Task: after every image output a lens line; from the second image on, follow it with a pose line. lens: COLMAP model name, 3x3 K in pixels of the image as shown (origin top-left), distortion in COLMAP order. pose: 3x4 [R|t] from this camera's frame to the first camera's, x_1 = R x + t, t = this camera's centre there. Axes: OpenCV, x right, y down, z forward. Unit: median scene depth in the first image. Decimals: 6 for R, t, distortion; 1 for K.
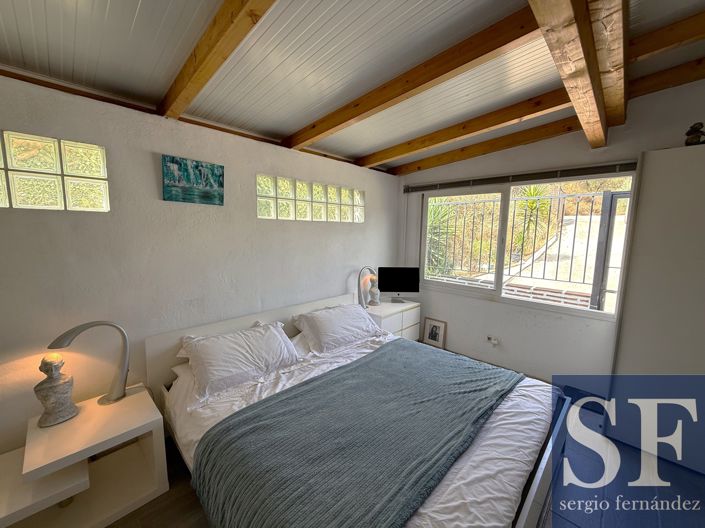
lens RADIAL K [[283.6, 0, 350.1], [0, 283.6, 263.5], [0, 0, 1]] dist [-0.002149, 0.000153]
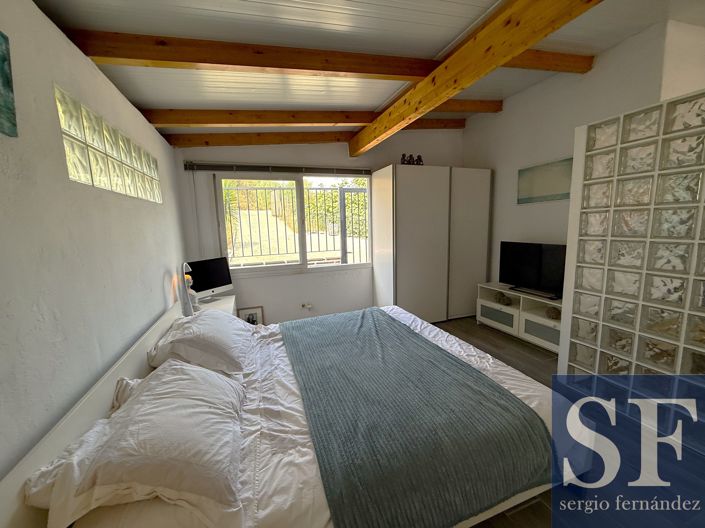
lens RADIAL K [[283.6, 0, 351.3], [0, 283.6, 264.8], [0, 0, 1]] dist [-0.002149, 0.000153]
pose [[0.428116, -0.157248, 0.889938, -0.471785], [0.143730, 0.984059, 0.104736, 0.002405], [-0.892221, 0.083072, 0.443892, 0.302252]]
